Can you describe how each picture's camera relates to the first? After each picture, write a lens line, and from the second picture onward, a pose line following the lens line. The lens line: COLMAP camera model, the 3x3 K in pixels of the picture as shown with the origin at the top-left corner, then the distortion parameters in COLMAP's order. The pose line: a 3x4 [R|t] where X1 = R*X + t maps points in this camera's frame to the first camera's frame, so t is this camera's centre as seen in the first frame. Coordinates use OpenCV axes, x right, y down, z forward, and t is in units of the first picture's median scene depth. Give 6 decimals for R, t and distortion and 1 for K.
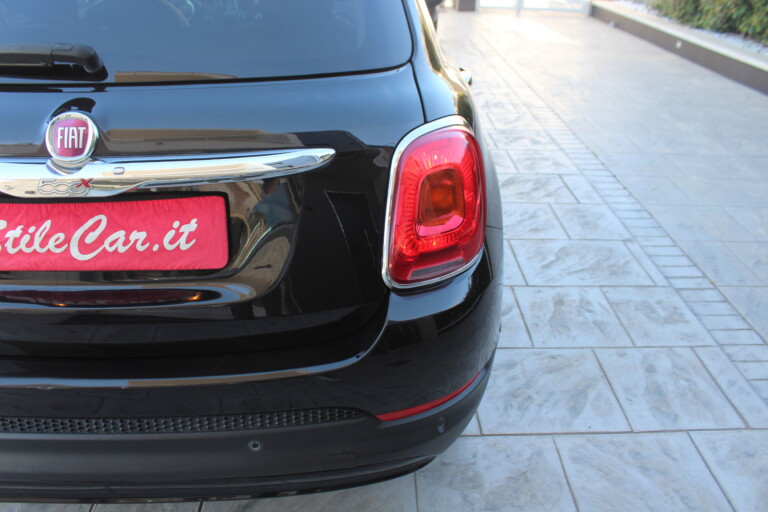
lens RADIAL K [[636.8, 0, 382.0], [0, 636.8, 243.5], [0, 0, 1]] dist [-0.086569, 0.014677]
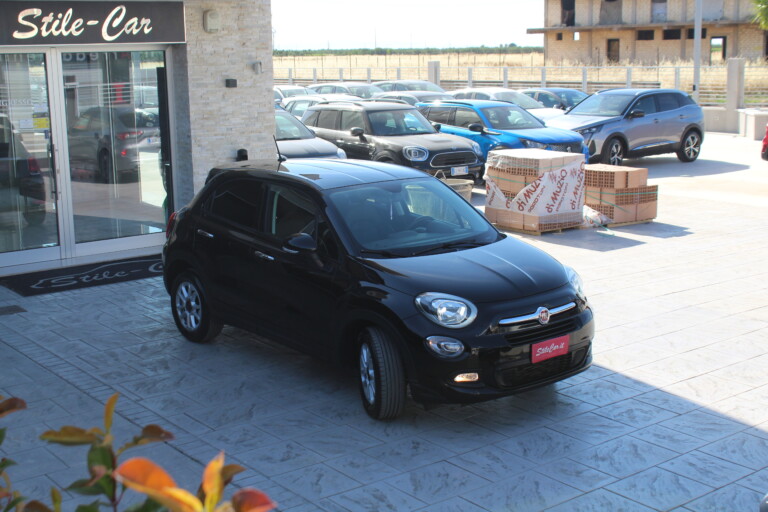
lens RADIAL K [[1074.7, 0, 384.0], [0, 1074.7, 256.0], [0, 0, 1]] dist [-0.007754, -0.067168]
pose [[-0.798330, 0.103586, -0.593245, 1.357702], [-0.294771, 0.791808, 0.534931, -1.725896], [0.525148, 0.601922, -0.601589, 2.558374]]
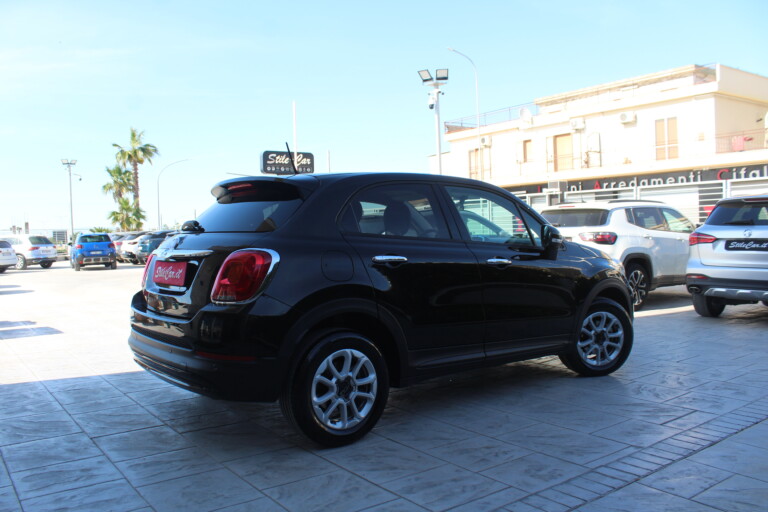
lens RADIAL K [[636.8, 0, 382.0], [0, 636.8, 243.5], [0, 0, 1]] dist [-0.086569, 0.014677]
pose [[0.582194, -0.024439, -0.812683, 0.982308], [-0.356767, 0.890500, -0.282361, 0.134736], [0.730594, 0.454327, 0.509724, 0.030255]]
